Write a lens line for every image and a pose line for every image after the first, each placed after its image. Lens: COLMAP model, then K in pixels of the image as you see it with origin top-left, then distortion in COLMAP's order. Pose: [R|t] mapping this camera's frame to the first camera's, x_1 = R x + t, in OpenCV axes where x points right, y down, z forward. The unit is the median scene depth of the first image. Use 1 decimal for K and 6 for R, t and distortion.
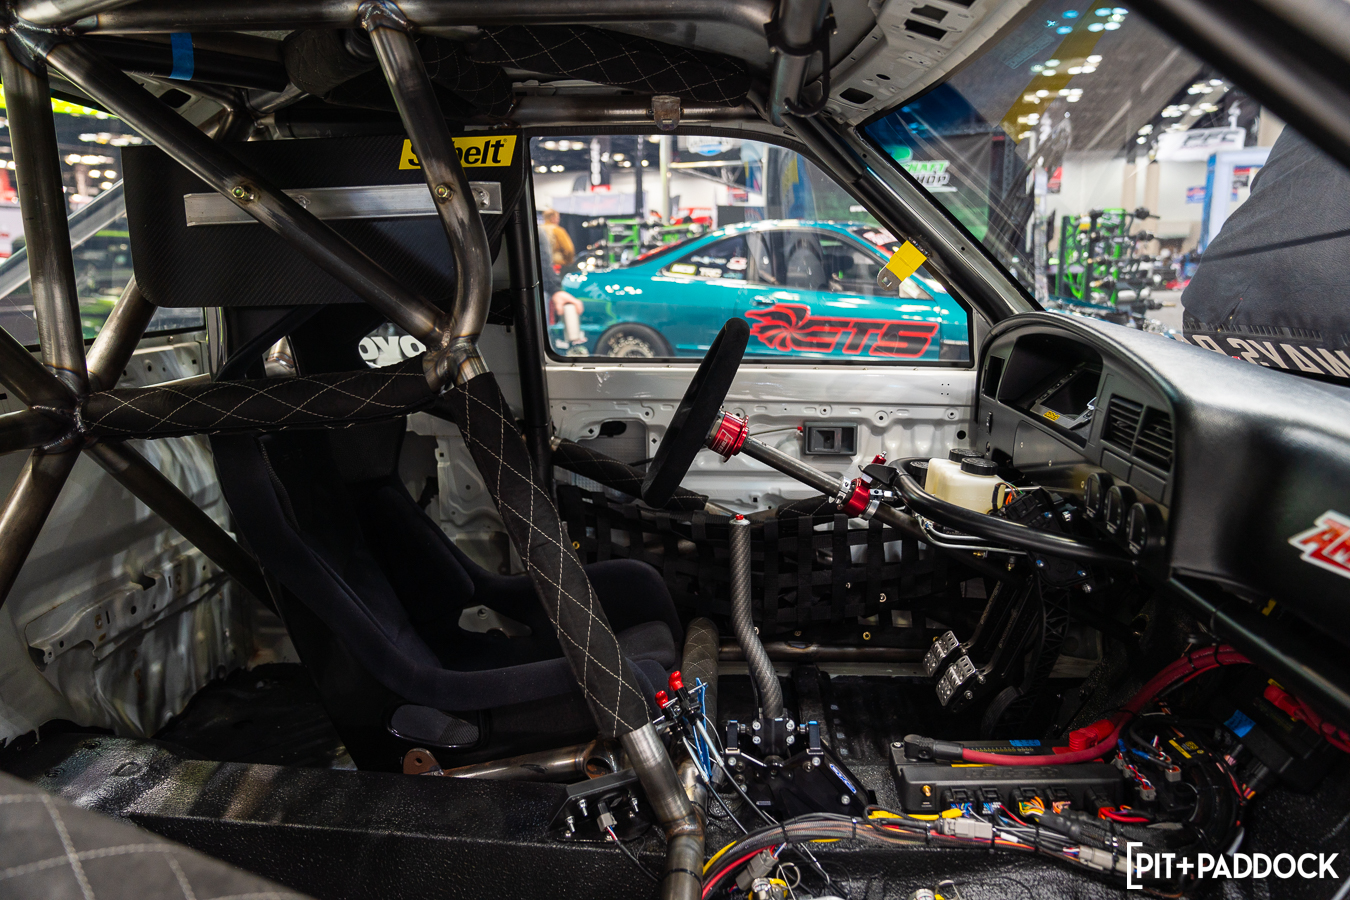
lens RADIAL K [[922.6, 0, 675.0], [0, 922.6, 450.0], [0, 0, 1]] dist [-0.012010, 0.004419]
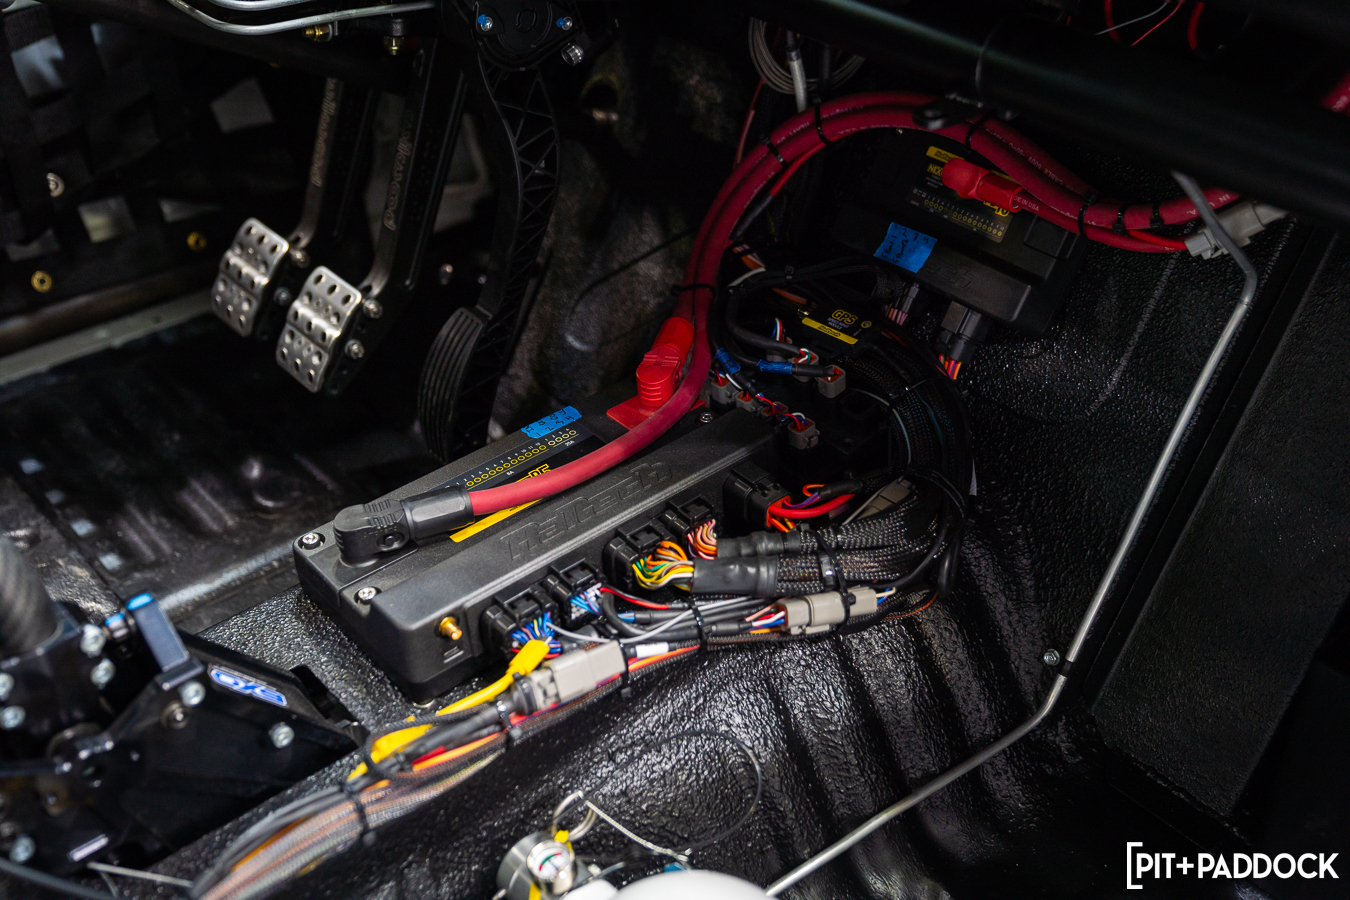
lens RADIAL K [[1545.9, 0, 675.0], [0, 1545.9, 450.0], [0, 0, 1]] dist [0.005658, -0.020930]
pose [[0.728123, -0.384793, 0.567249, -0.022746], [0.137125, 0.892604, 0.429482, 0.005655], [-0.671590, -0.234932, 0.702690, 0.448541]]
